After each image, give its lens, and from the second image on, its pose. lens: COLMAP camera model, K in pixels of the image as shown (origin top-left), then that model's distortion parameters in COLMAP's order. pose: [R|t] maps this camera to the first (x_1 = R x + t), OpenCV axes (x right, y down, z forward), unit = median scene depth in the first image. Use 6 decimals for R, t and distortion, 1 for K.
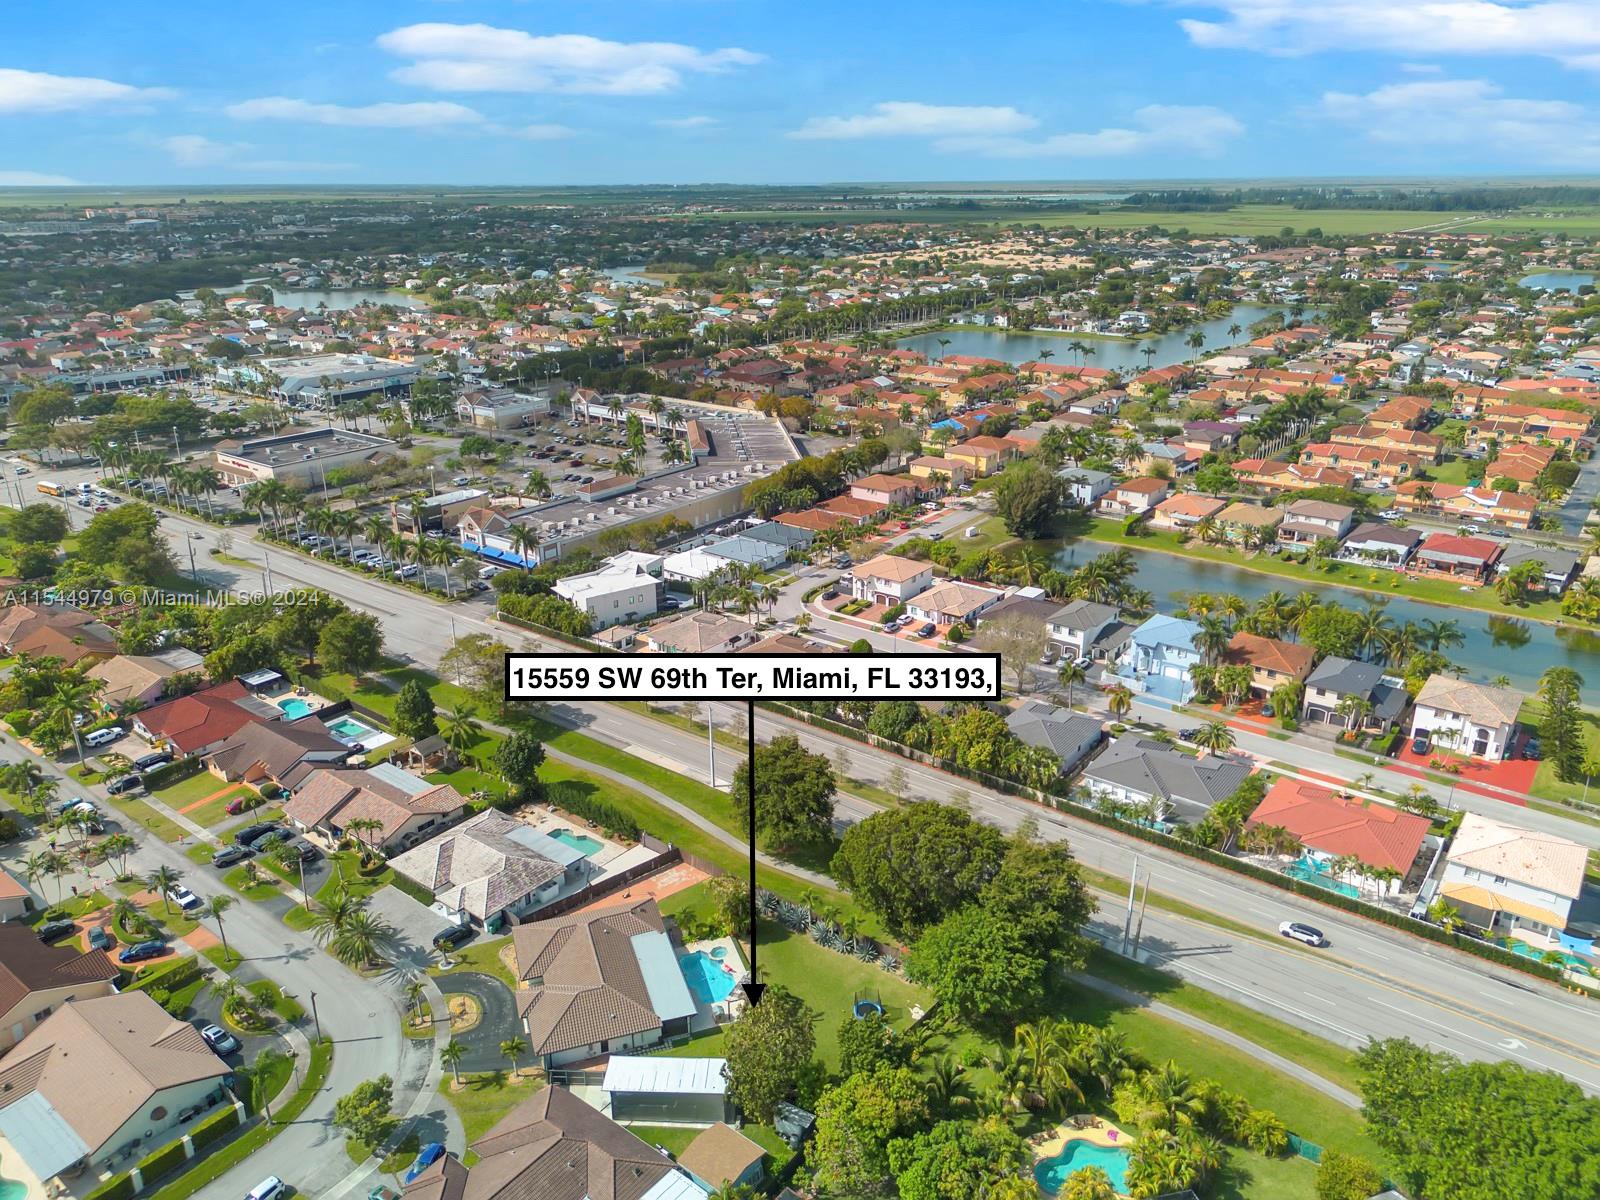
lens RADIAL K [[1130.3, 0, 801.9], [0, 1130.3, 623.6], [0, 0, 1]] dist [0.079353, -0.099873]
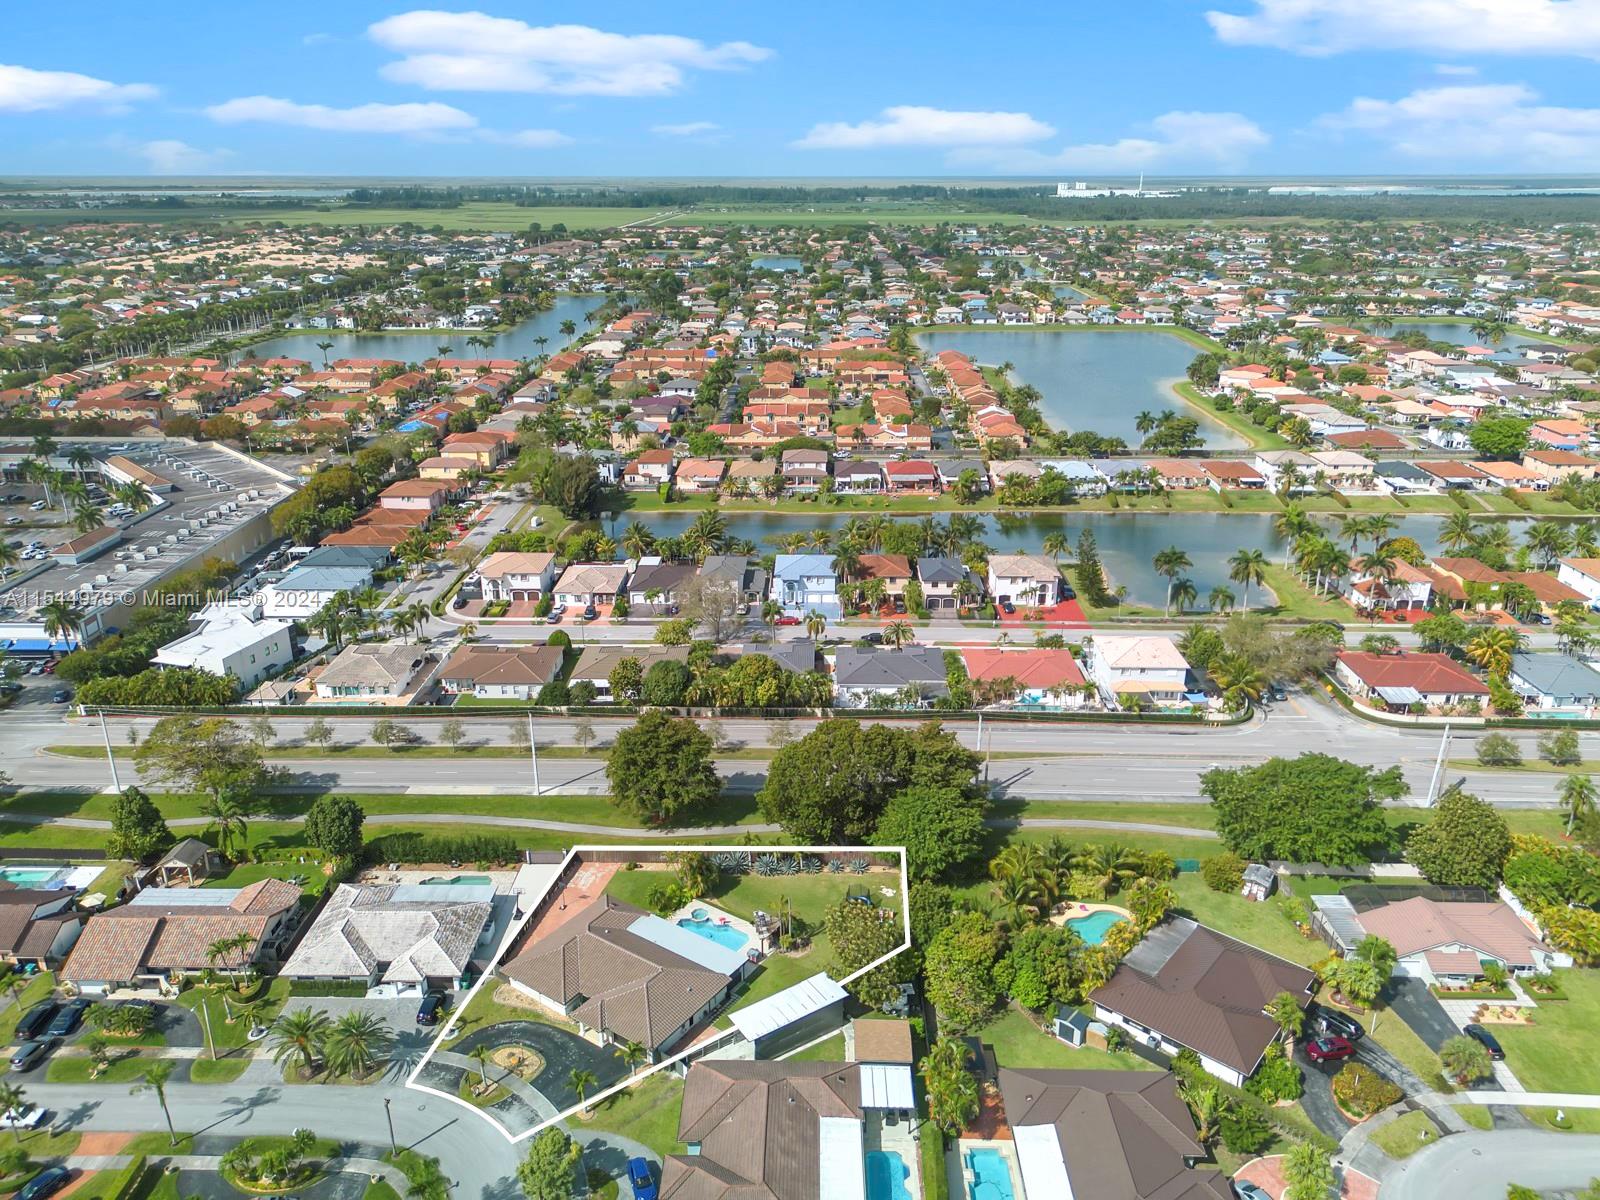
lens RADIAL K [[1130.3, 0, 801.9], [0, 1130.3, 623.6], [0, 0, 1]] dist [0.079353, -0.099873]
pose [[0.800846, -0.215930, 0.558588, -0.290422], [0.214932, 0.974227, 0.068454, -0.012256], [-0.558973, 0.065238, 0.826616, 0.037739]]
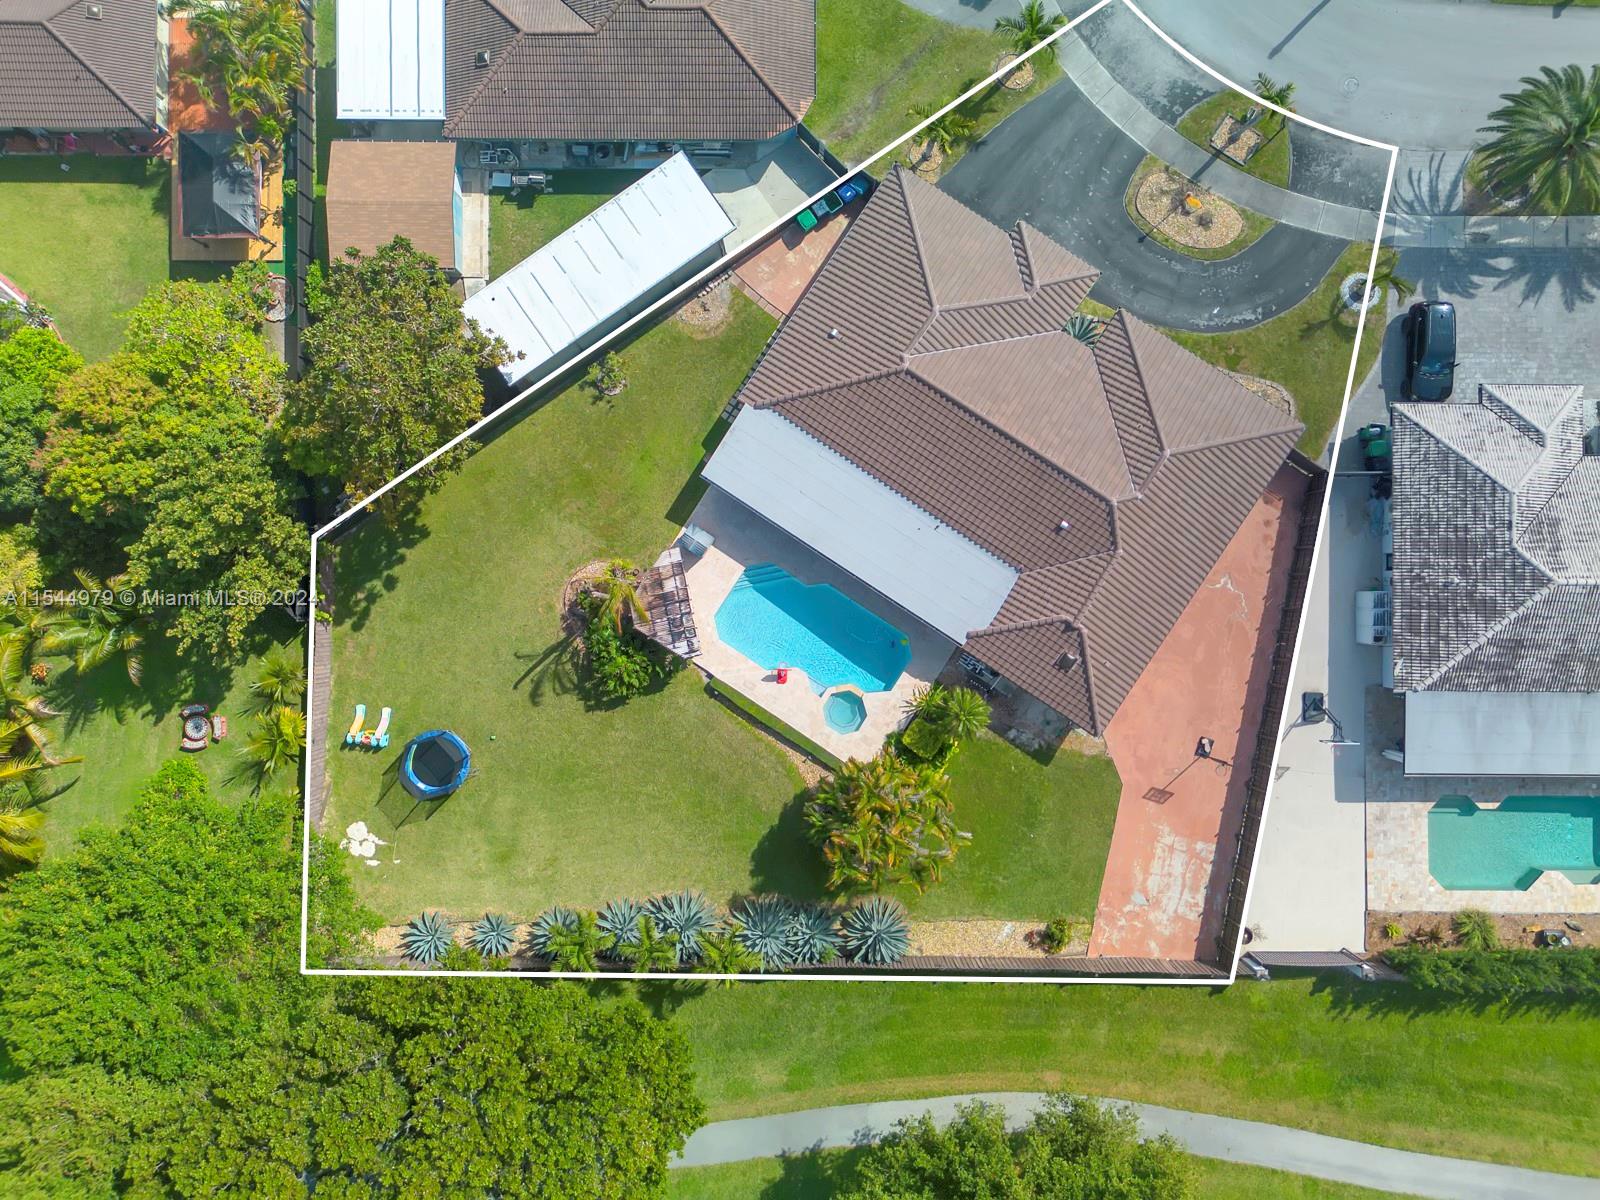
lens RADIAL K [[1130.3, 0, 801.9], [0, 1130.3, 623.6], [0, 0, 1]] dist [0.079353, -0.099873]
pose [[-0.794036, 0.607732, 0.013017, -0.051630], [-0.199910, -0.281297, 0.938567, -0.041945], [0.574058, 0.742653, 0.344852, 0.455931]]
